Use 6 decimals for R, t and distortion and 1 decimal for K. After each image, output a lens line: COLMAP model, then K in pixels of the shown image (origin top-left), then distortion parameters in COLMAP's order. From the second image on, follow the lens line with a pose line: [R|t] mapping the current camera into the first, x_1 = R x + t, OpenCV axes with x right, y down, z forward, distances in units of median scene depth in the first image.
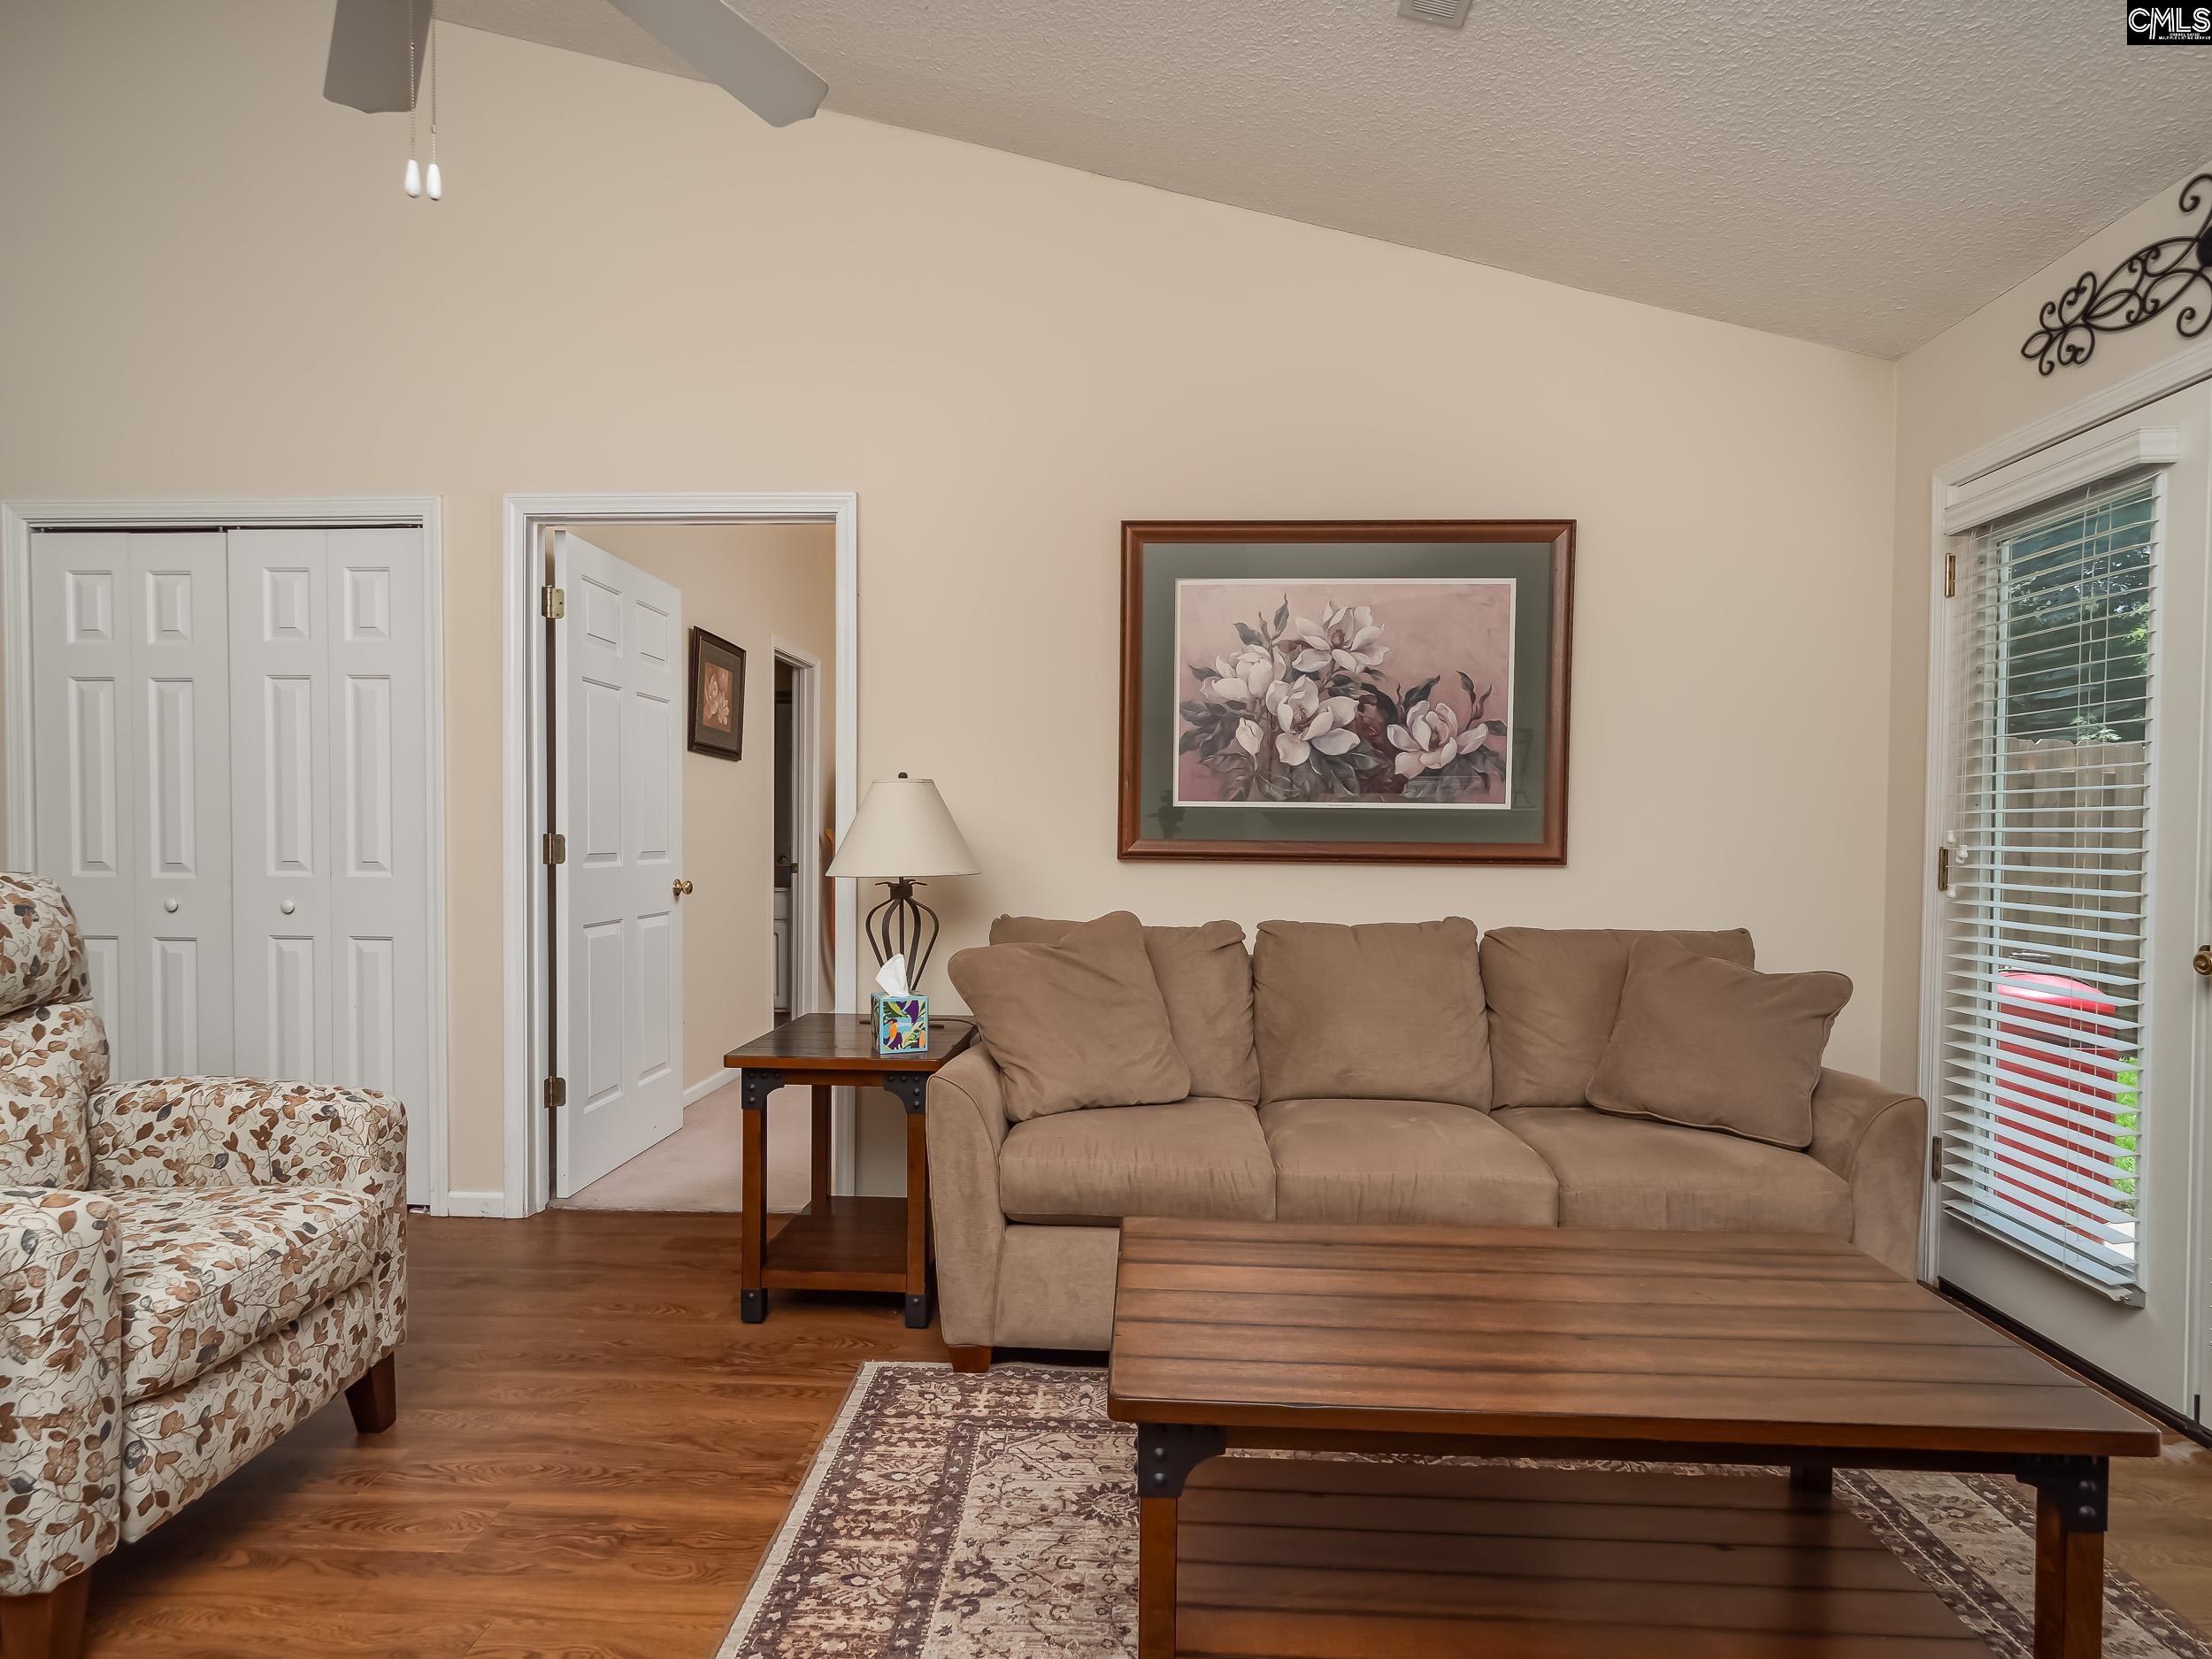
lens RADIAL K [[1215.7, 0, 1116.4], [0, 1215.7, 847.6], [0, 0, 1]] dist [0.000009, -0.000296]
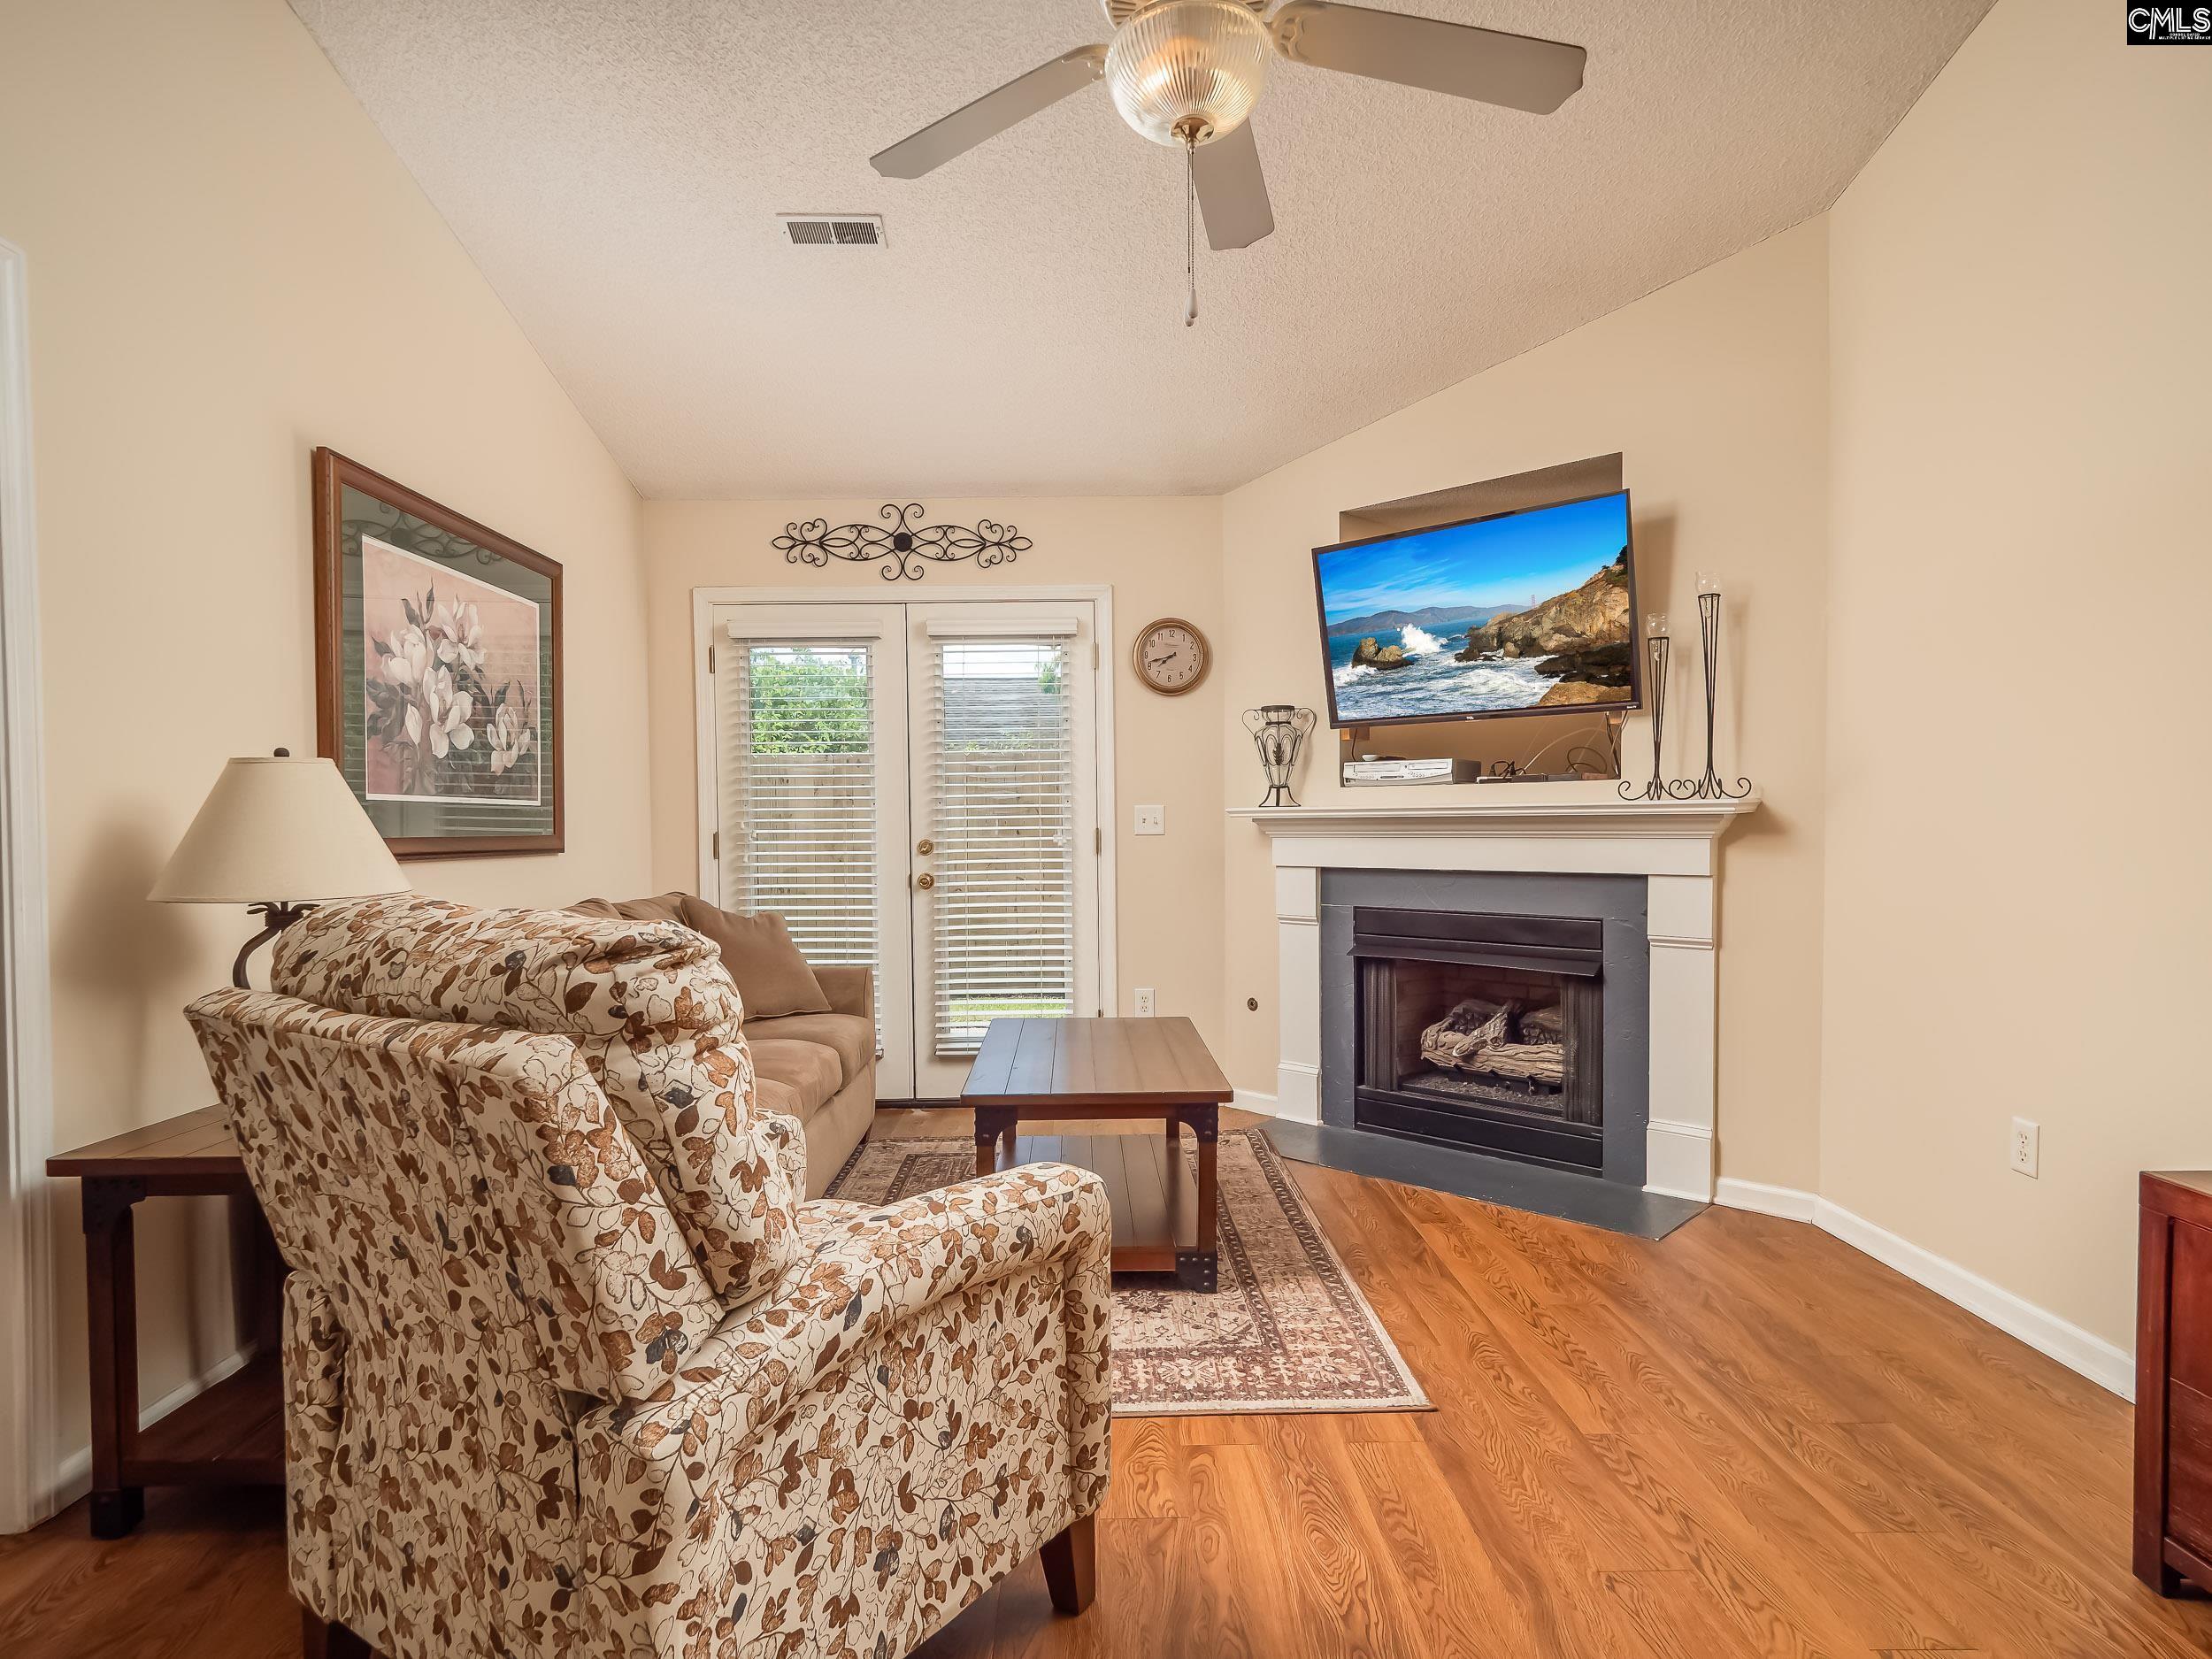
lens RADIAL K [[1215.7, 0, 1116.7], [0, 1215.7, 841.4], [0, 0, 1]] dist [0.000009, -0.000296]
pose [[-0.048255, -0.014499, 0.998730, -0.845443], [0.037297, 0.999171, 0.016308, 0.002919], [-0.998138, 0.038036, -0.047675, 0.515178]]
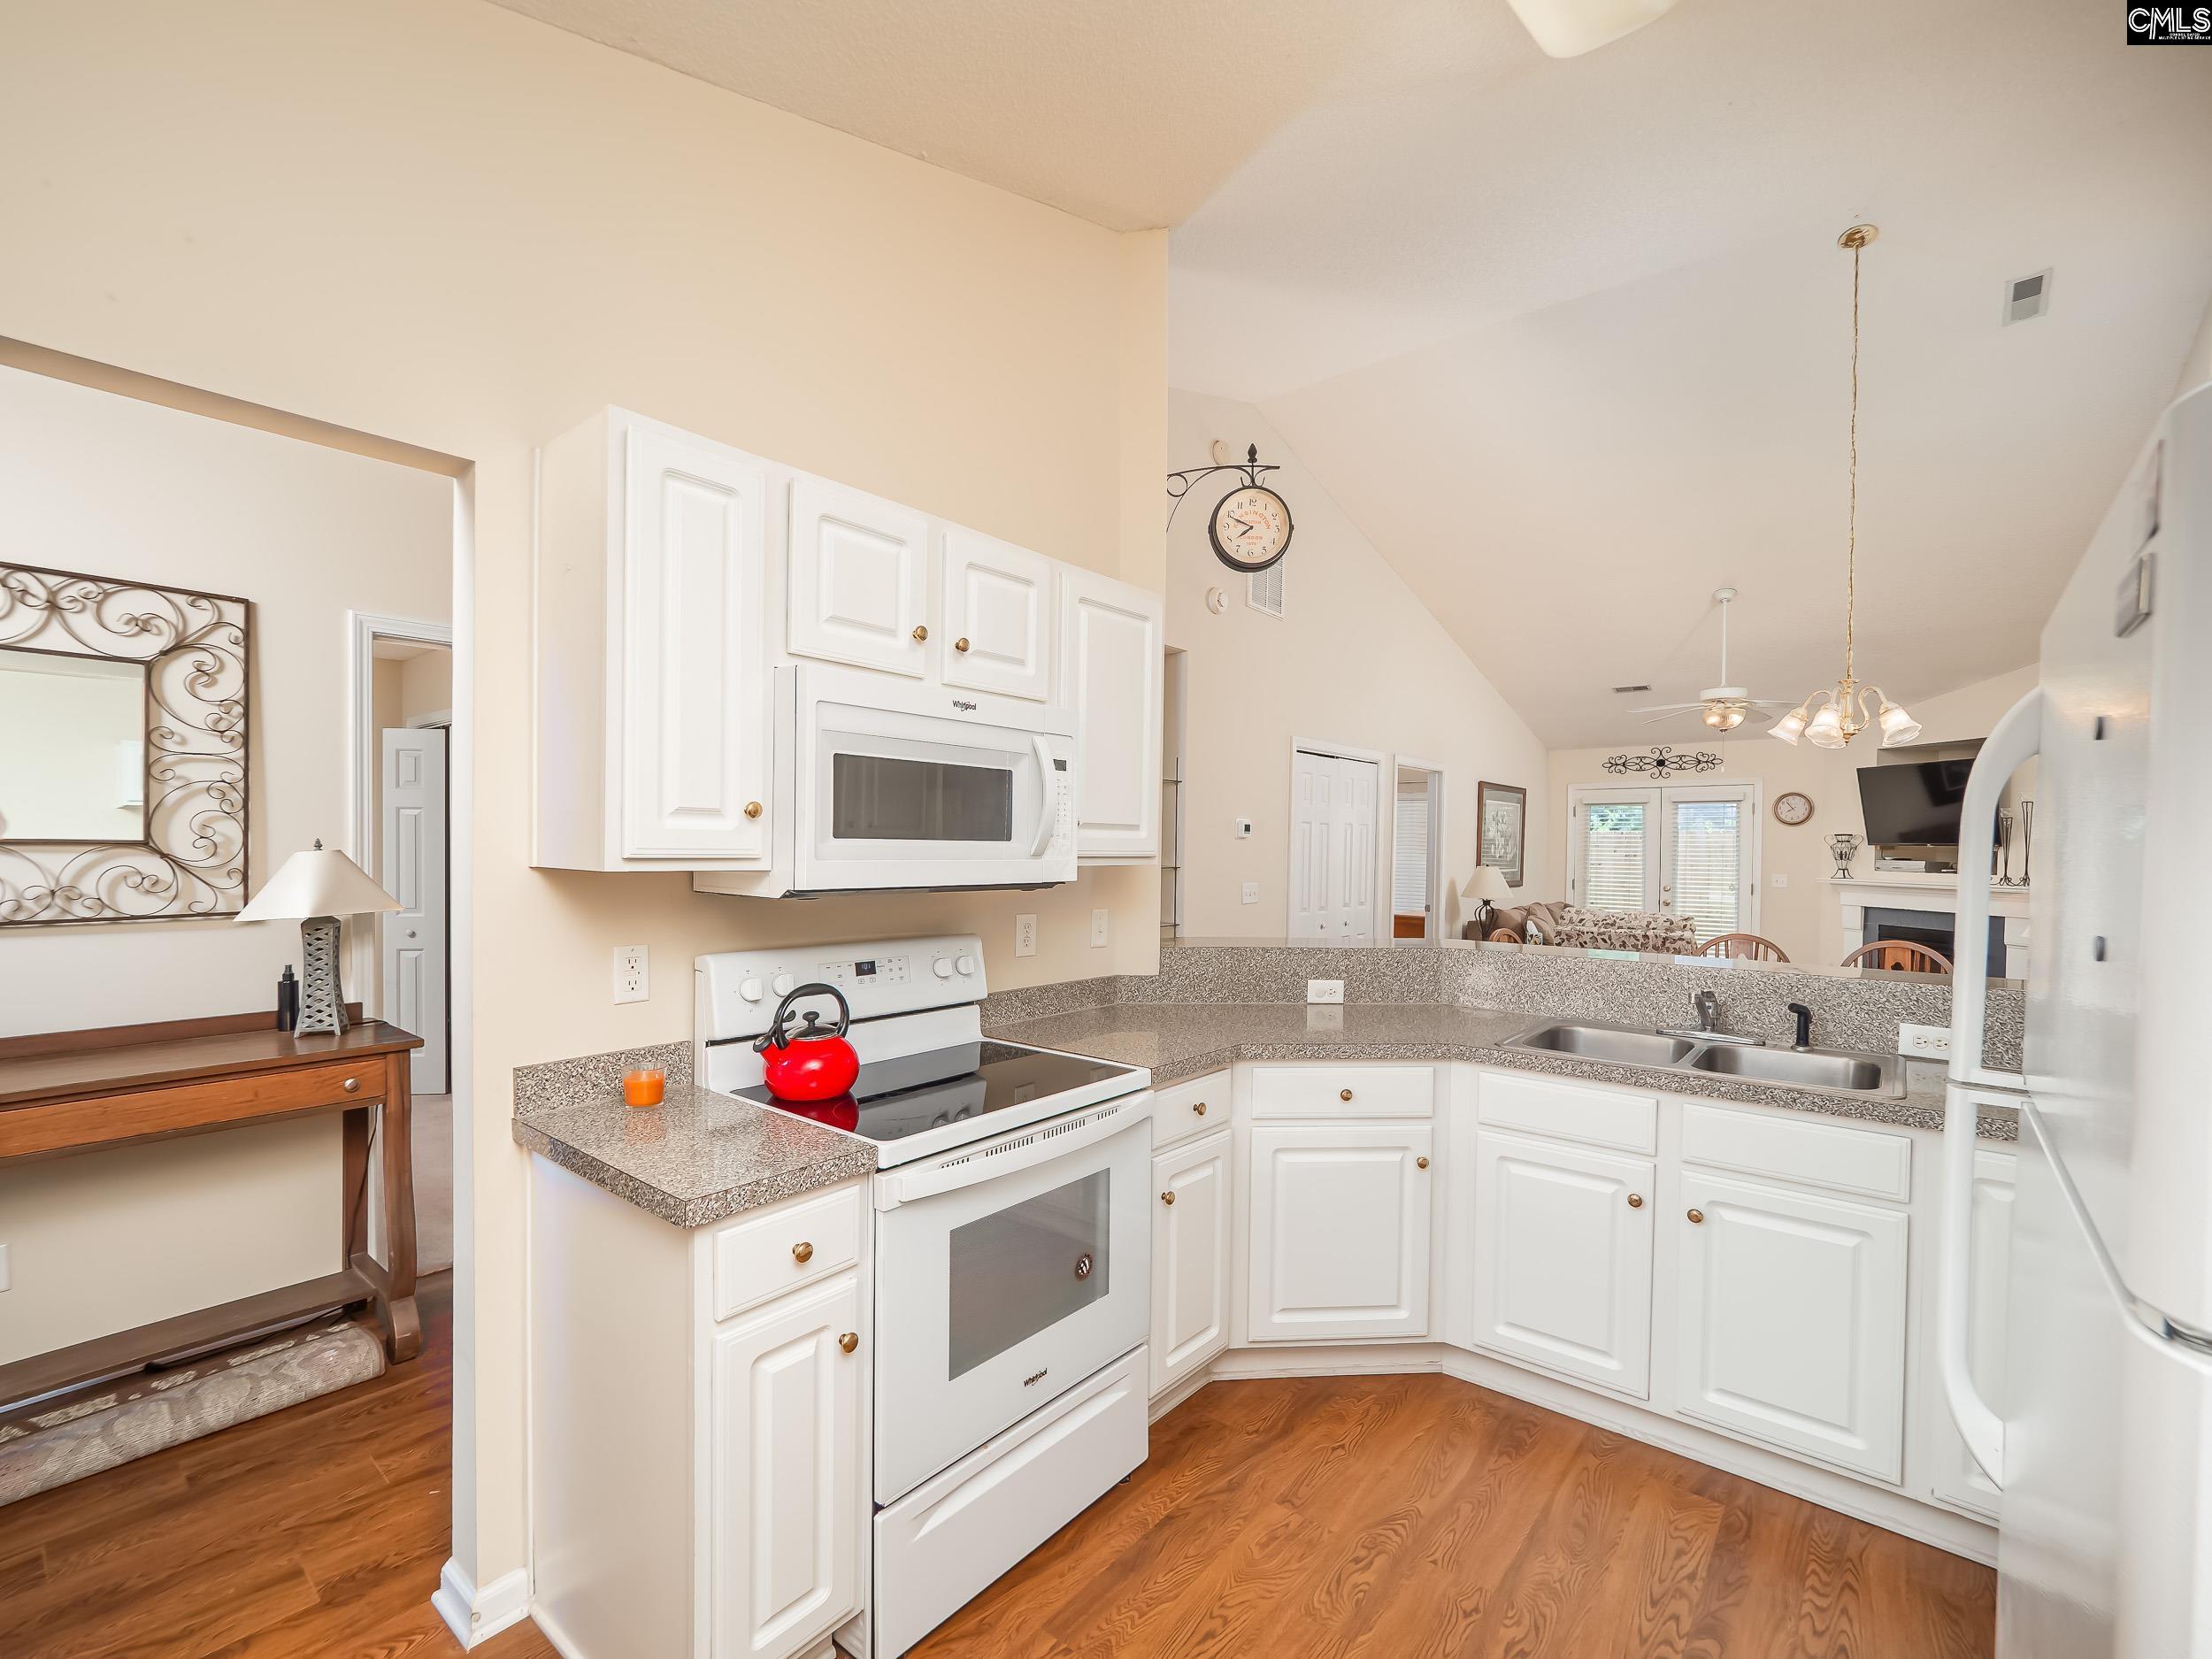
lens RADIAL K [[986.2, 0, 1095.8], [0, 986.2, 858.0], [0, 0, 1]] dist [-0.003233, -0.000145]
pose [[0.625116, -0.006097, 0.780508, -2.651787], [0.011973, 0.999927, -0.001779, -0.078005], [-0.780440, 0.010457, 0.625143, 0.180246]]
